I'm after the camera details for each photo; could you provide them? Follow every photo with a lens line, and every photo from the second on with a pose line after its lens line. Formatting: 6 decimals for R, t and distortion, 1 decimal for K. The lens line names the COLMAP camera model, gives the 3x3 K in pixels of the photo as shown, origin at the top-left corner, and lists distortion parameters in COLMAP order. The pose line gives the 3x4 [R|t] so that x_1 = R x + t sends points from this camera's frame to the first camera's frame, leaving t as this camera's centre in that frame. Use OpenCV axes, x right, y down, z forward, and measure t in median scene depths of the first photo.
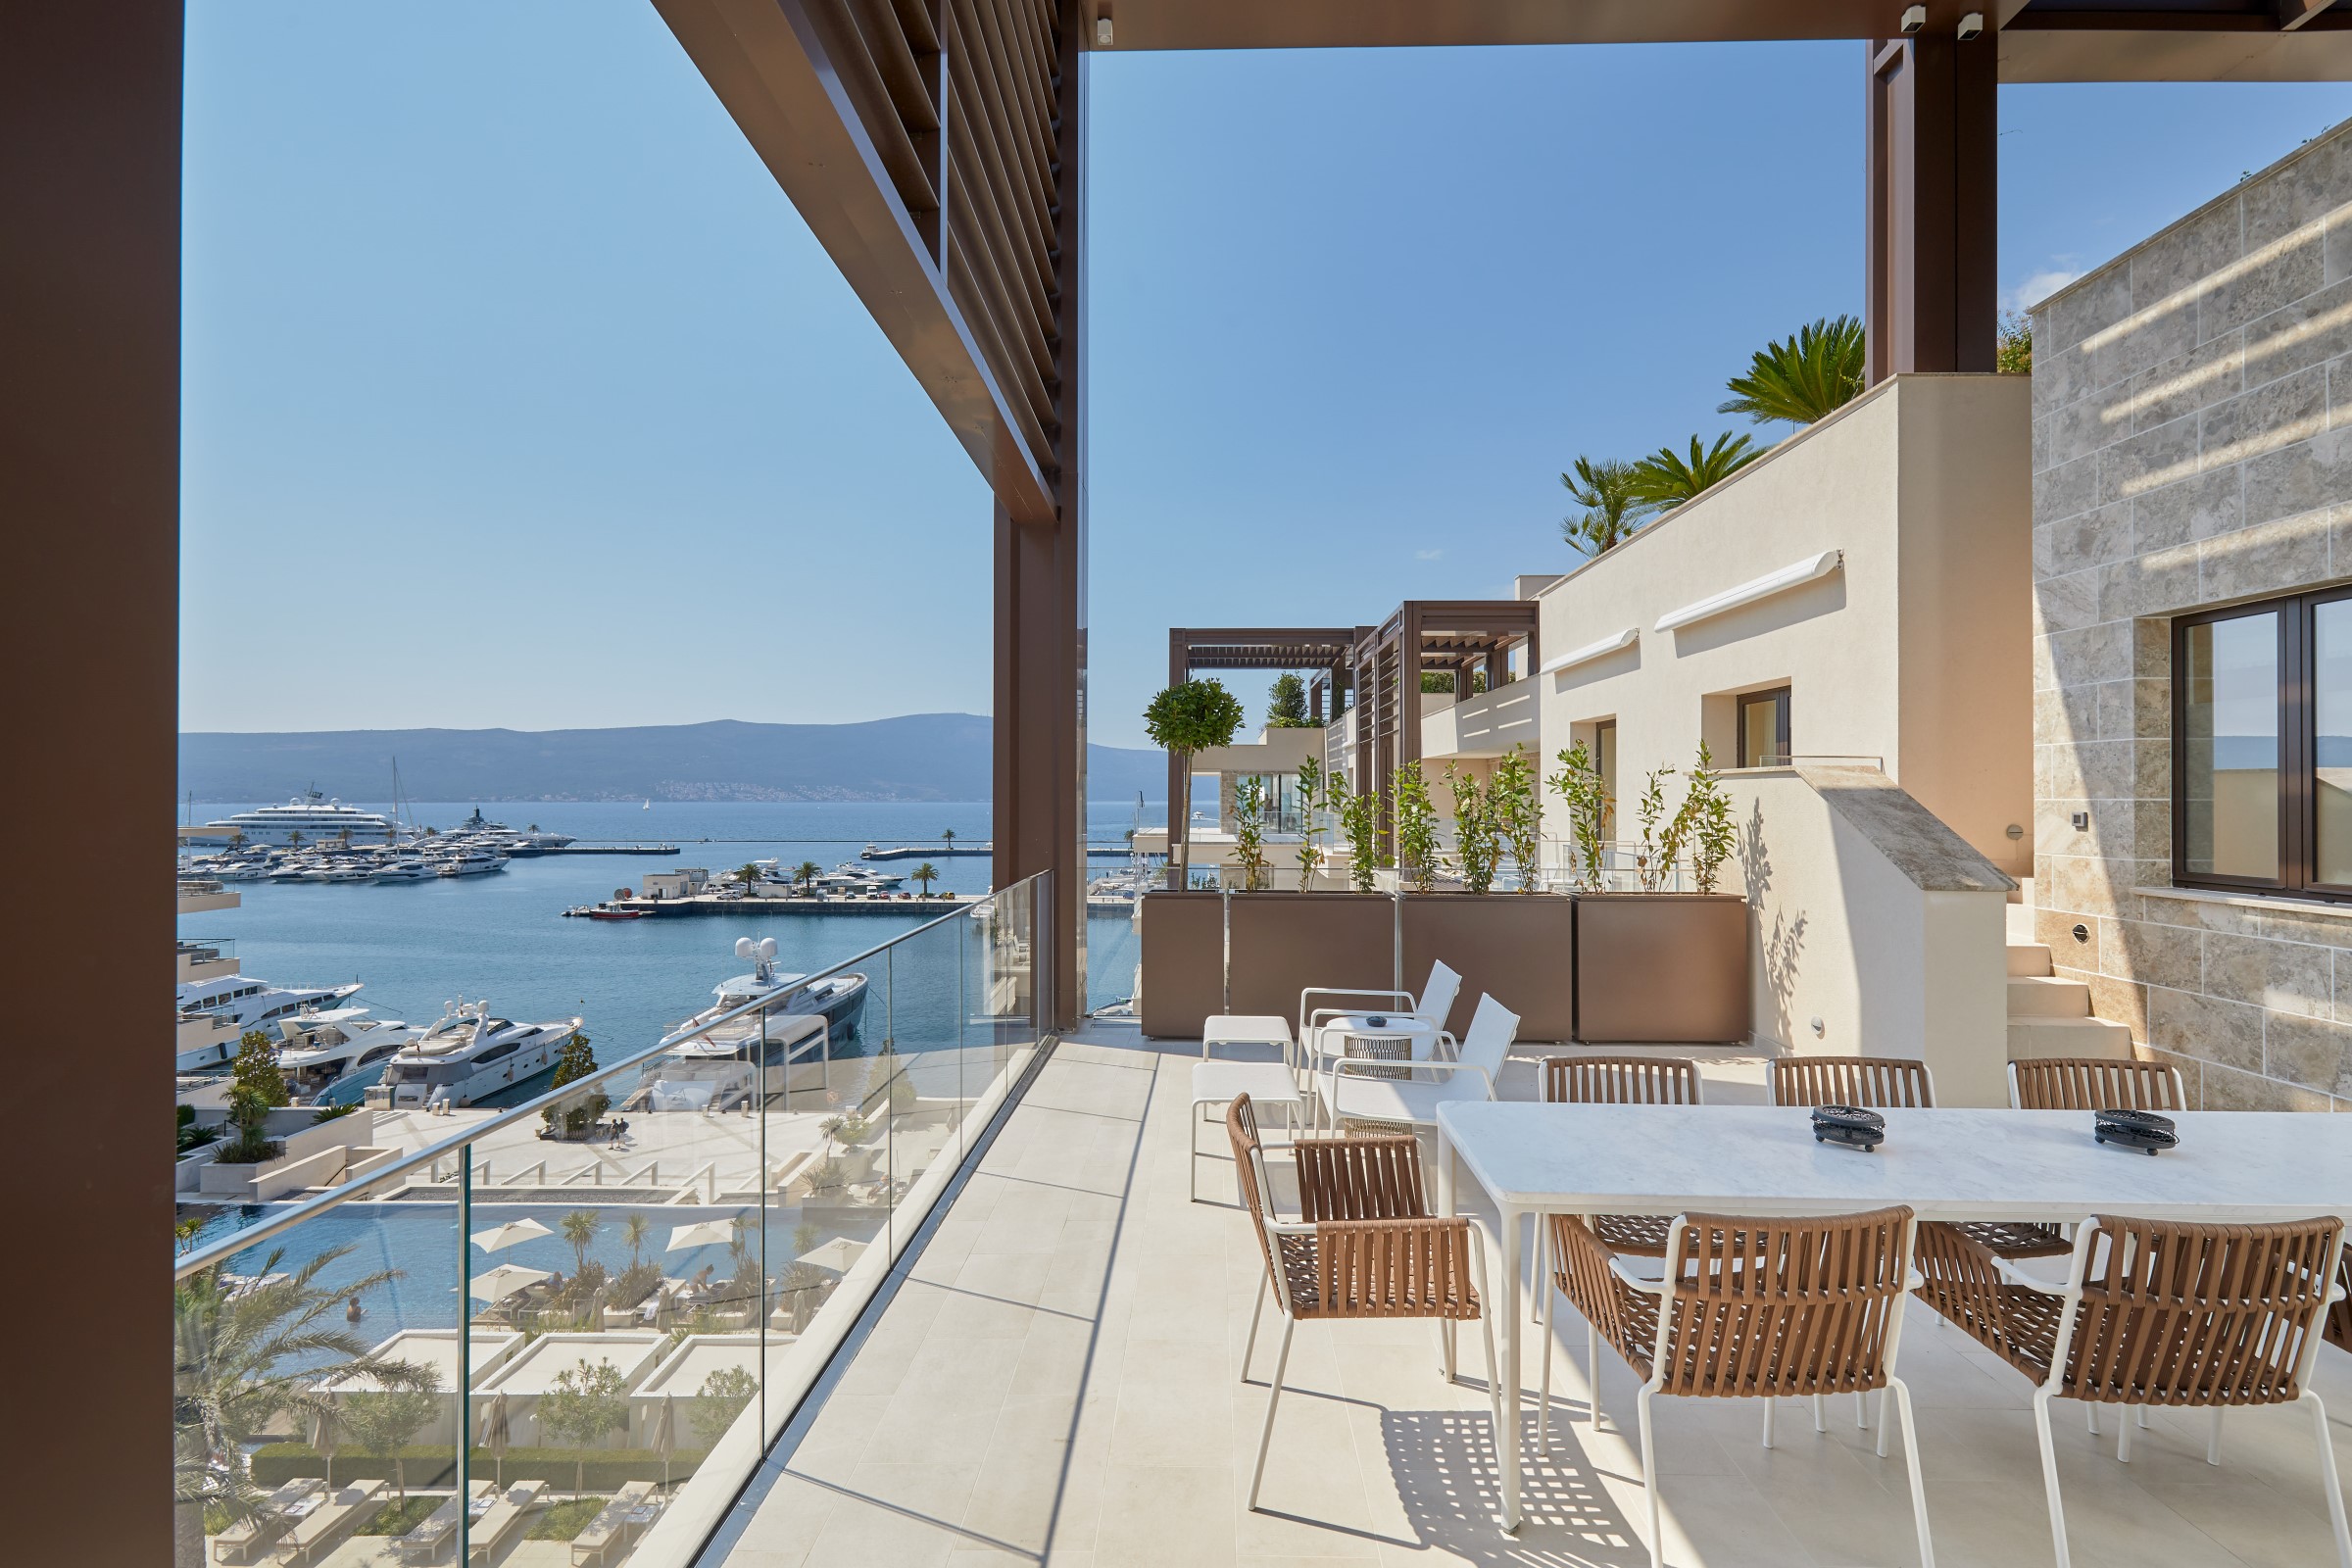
lens RADIAL K [[1100.2, 0, 1209.0], [0, 1100.2, 774.5], [0, 0, 1]] dist [-0.001412, 0.000135]
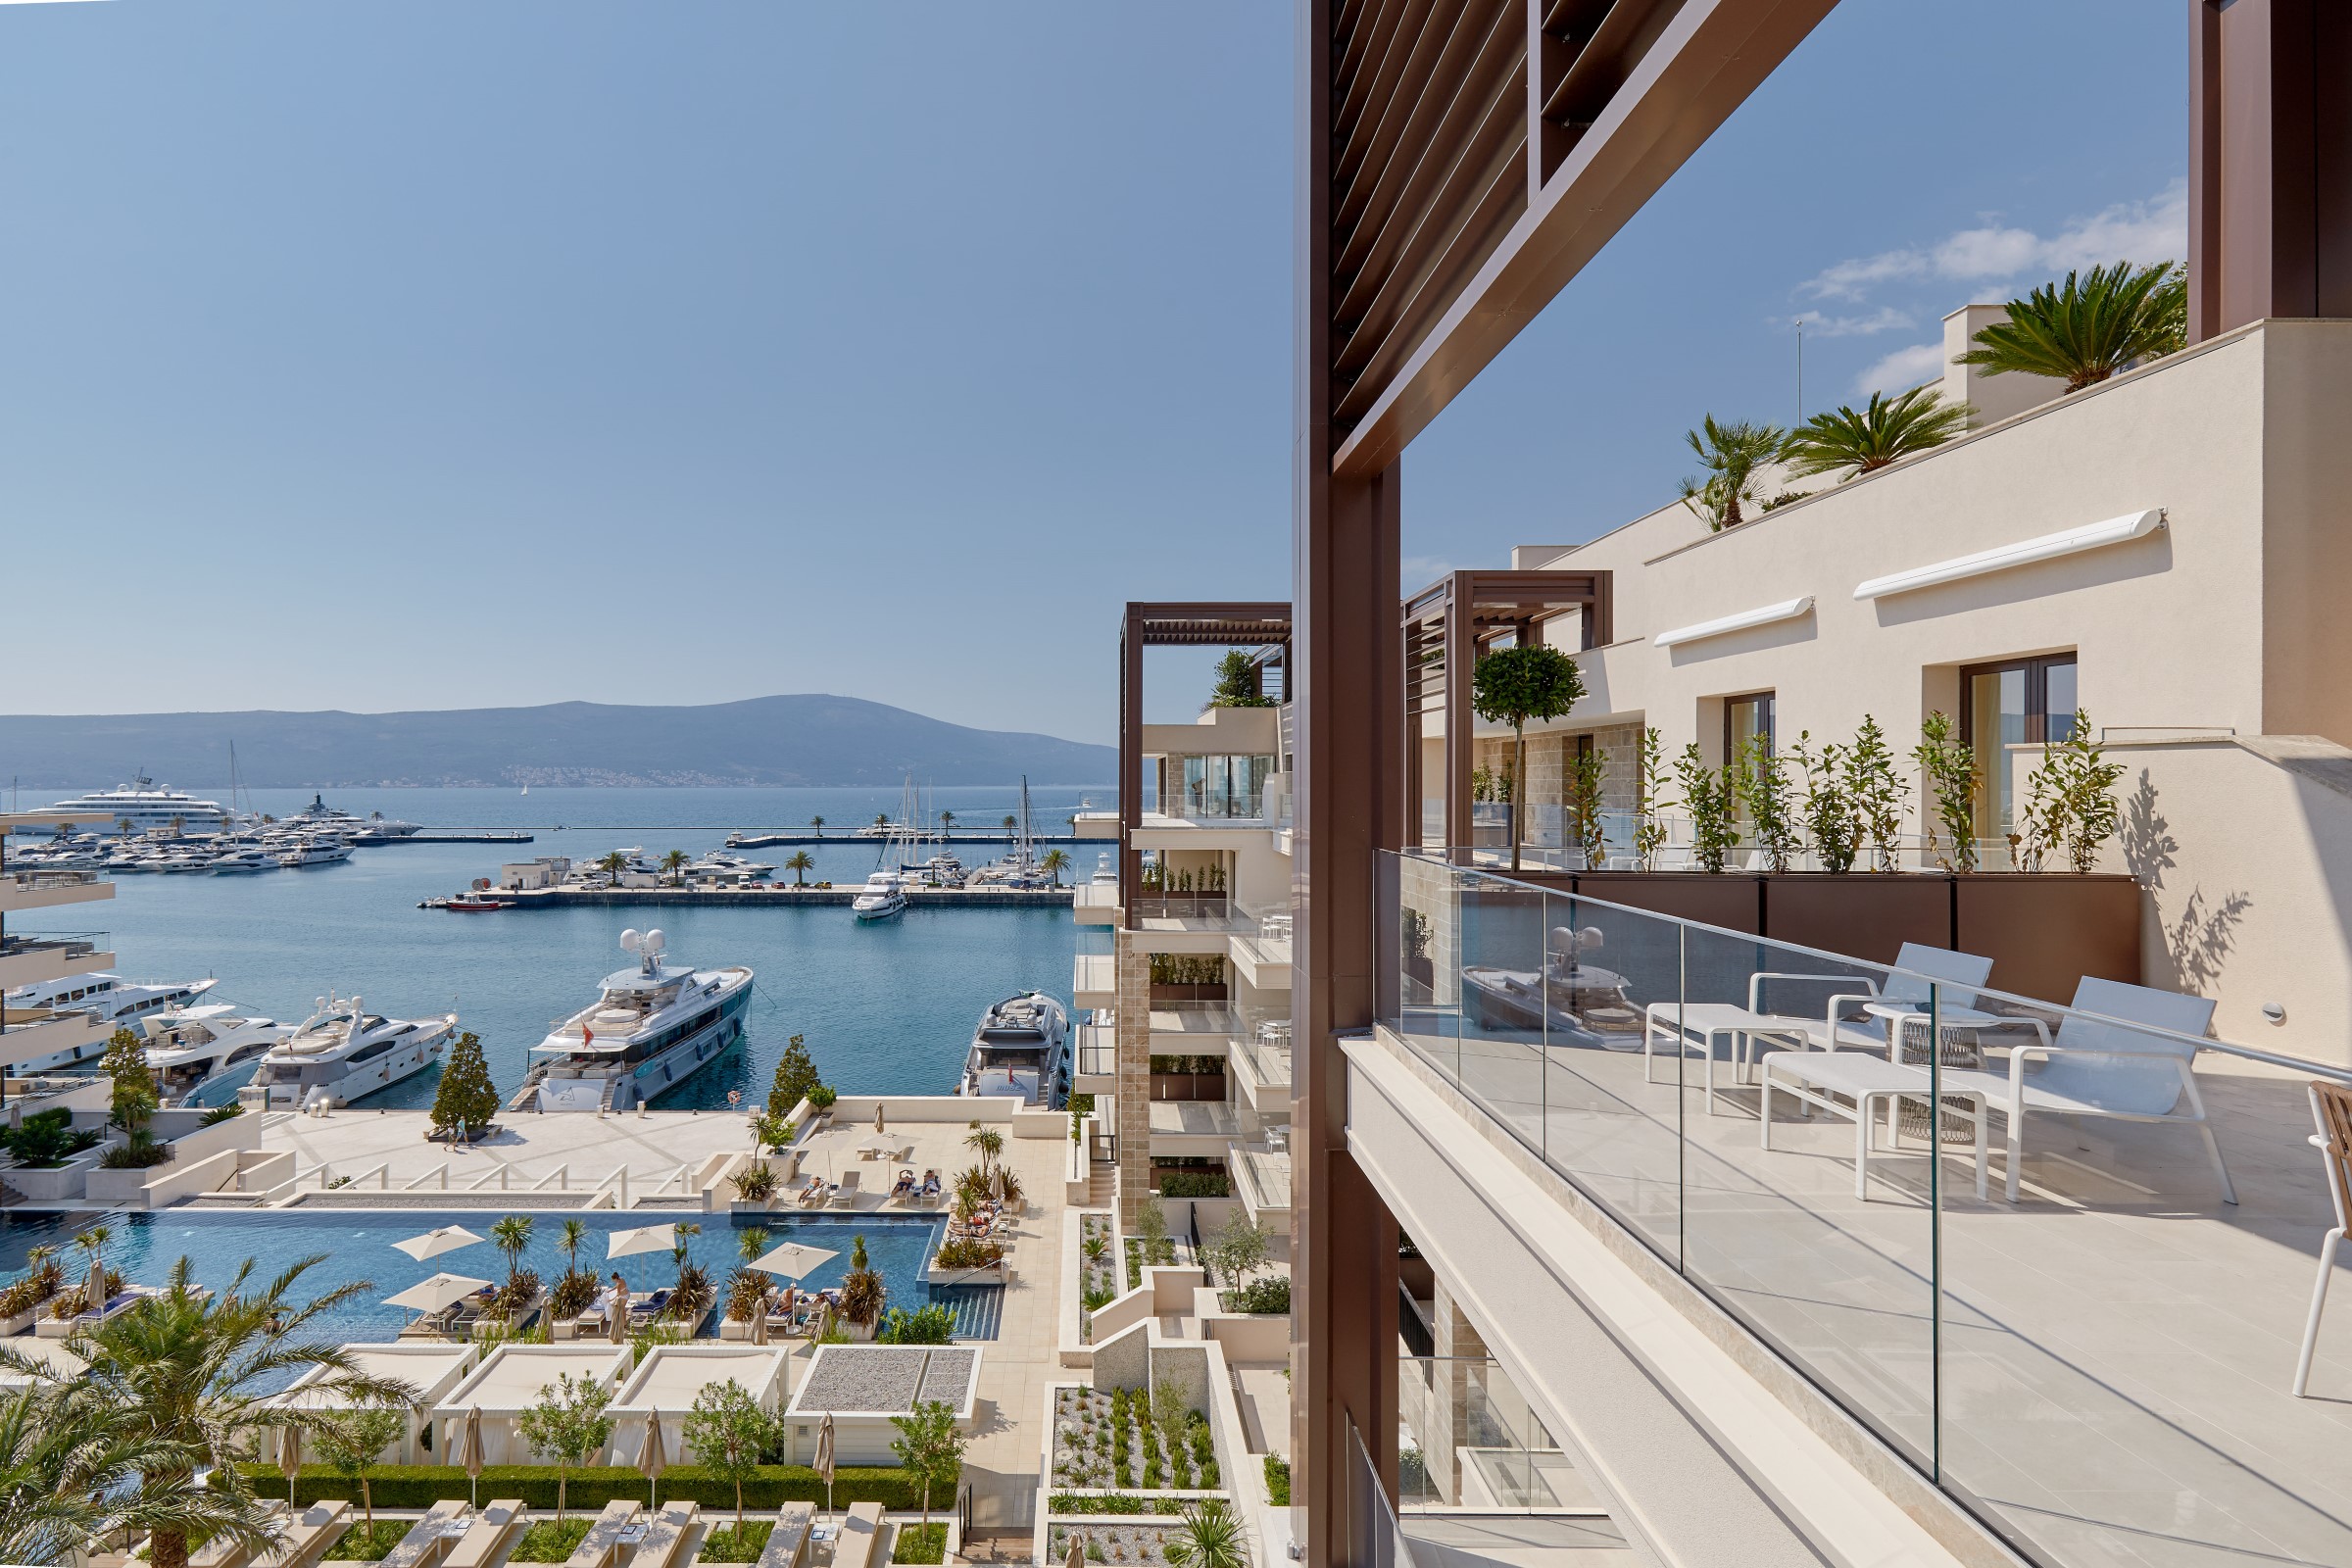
lens RADIAL K [[1151.4, 0, 1096.4], [0, 1151.4, 774.9], [0, 0, 1]] dist [-0.001366, -0.001630]
pose [[0.999906, -0.000797, 0.013654, -0.038458], [0.000601, 0.999897, 0.014372, 0.000992], [-0.013664, -0.014363, 0.999803, 0.003352]]
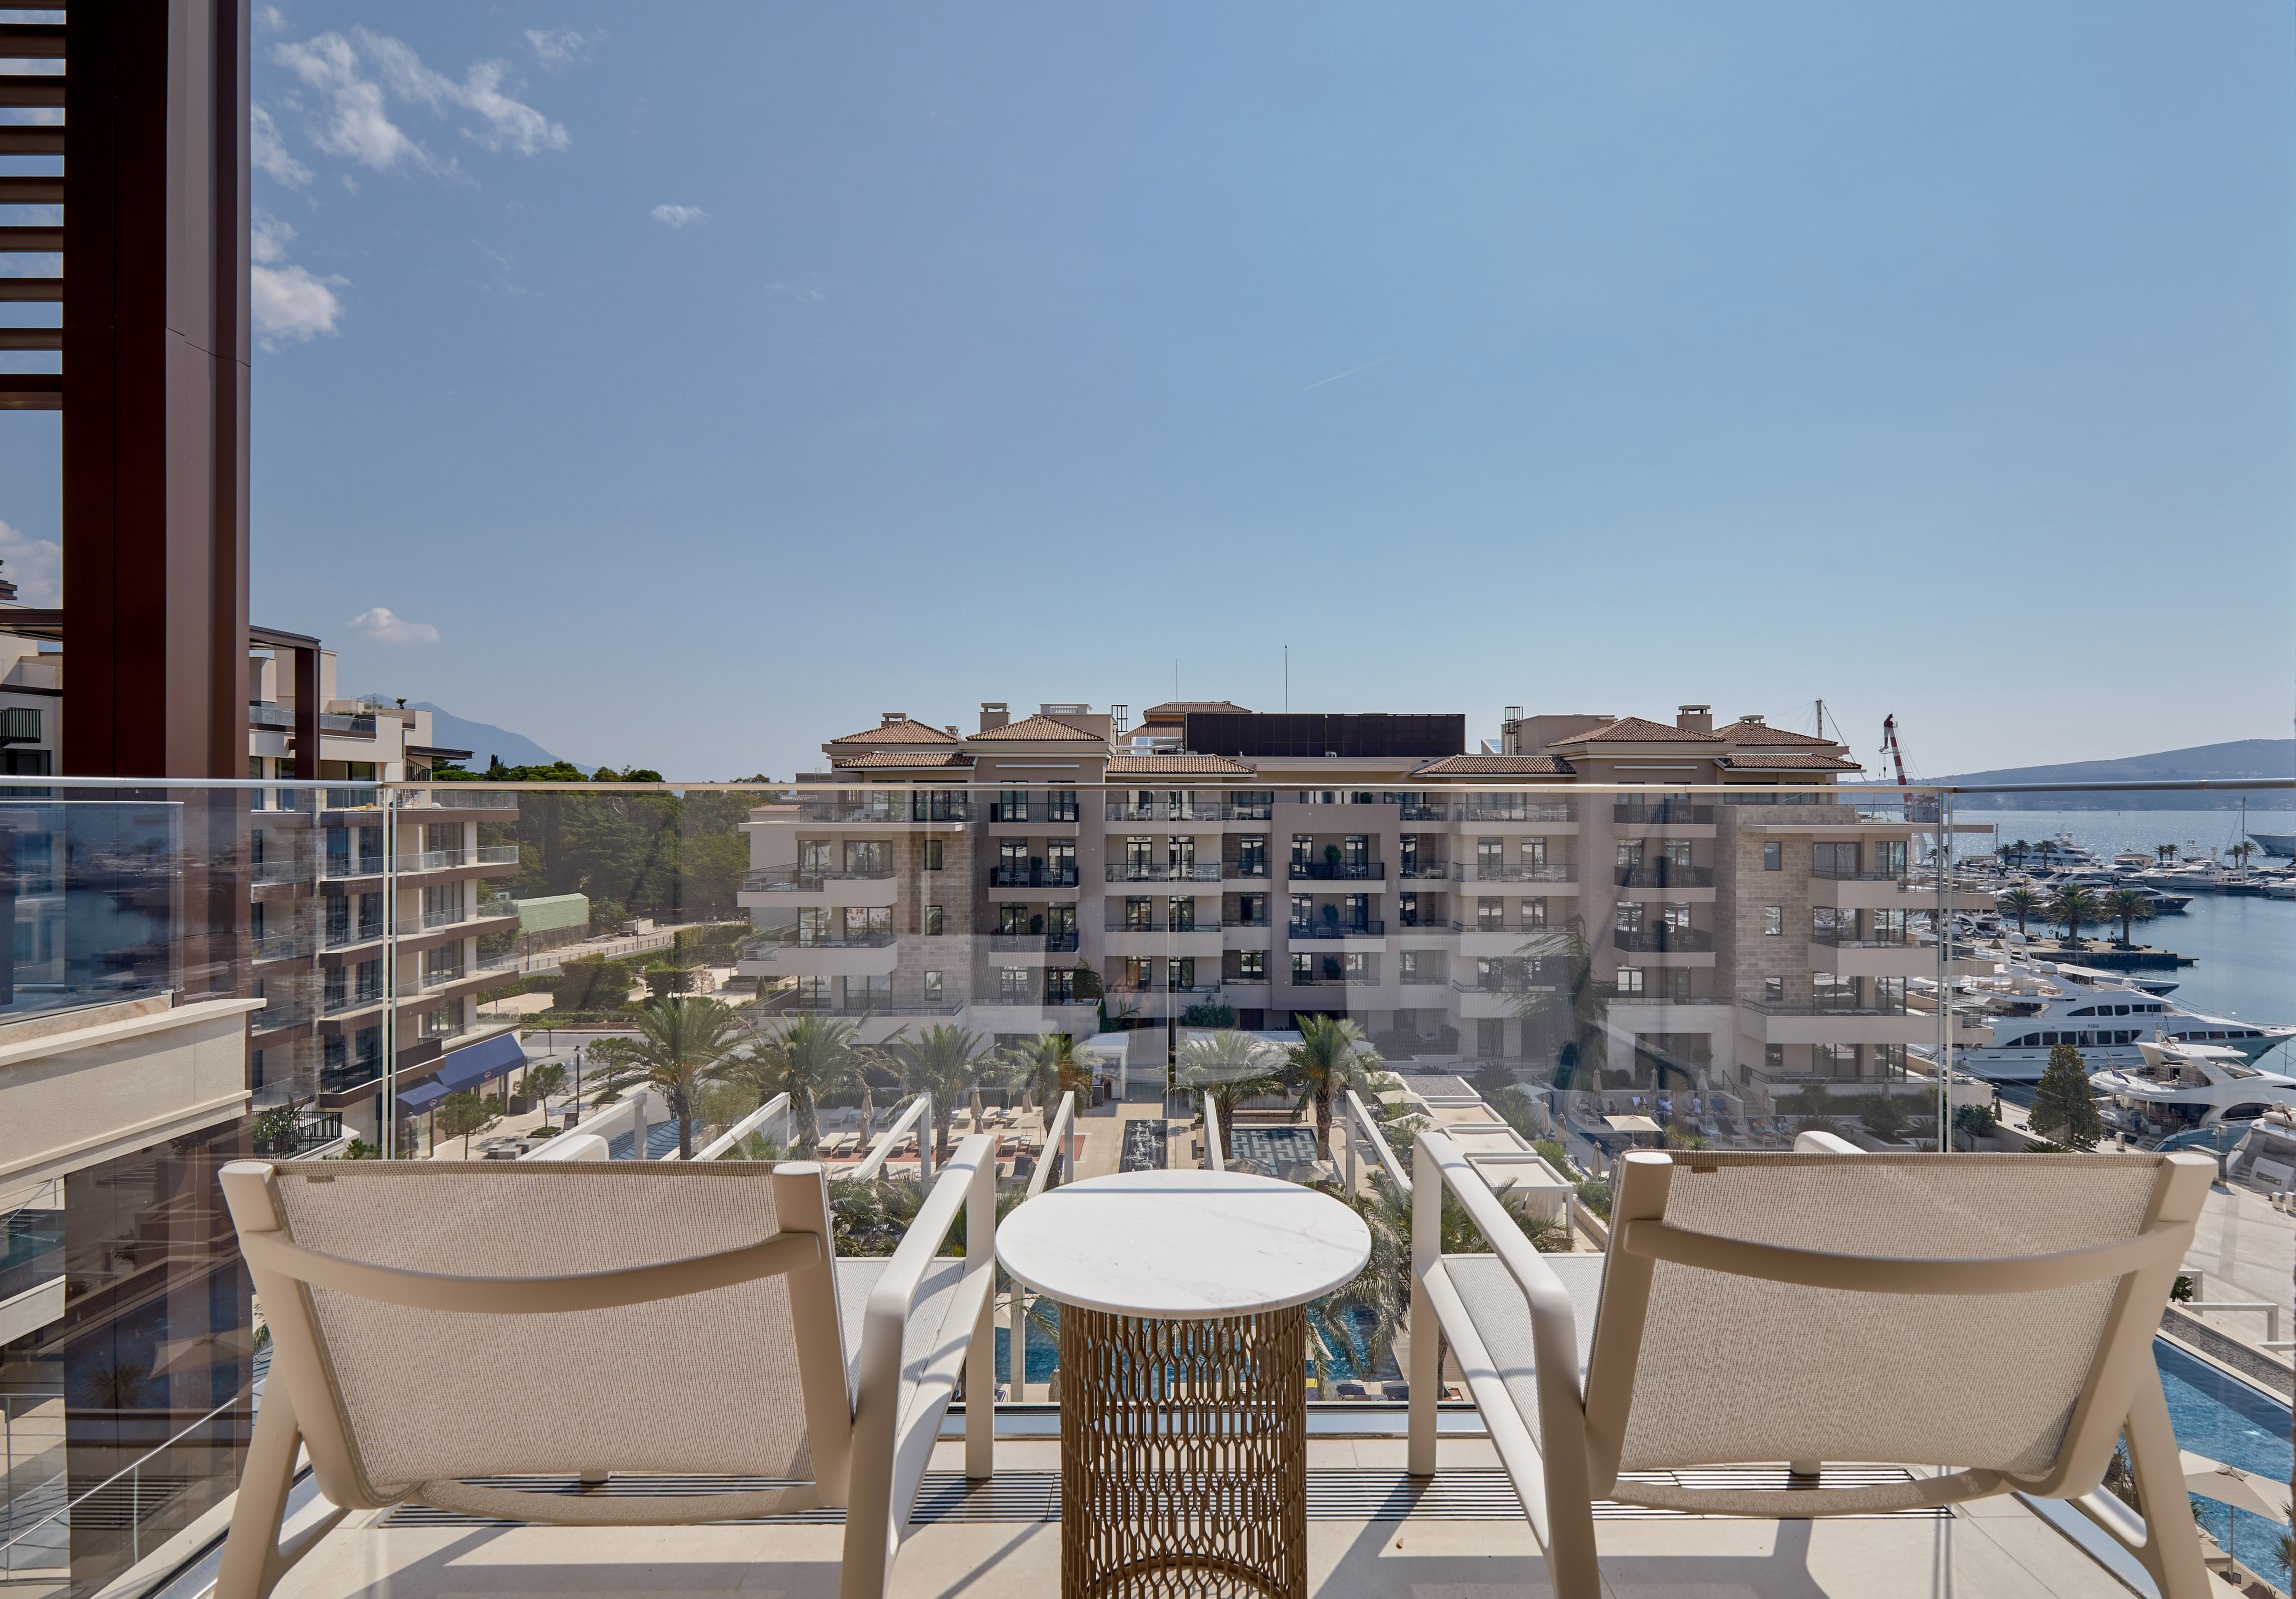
lens RADIAL K [[1100.0, 0, 1148.0], [0, 1100.0, 799.5], [0, 0, 1]] dist [-0.004463, 0.000160]
pose [[-0.001239, -0.000983, -0.999999, 0.063221], [0.015758, 0.999875, -0.001002, 0.009784], [0.999875, -0.015759, -0.001224, 0.187556]]
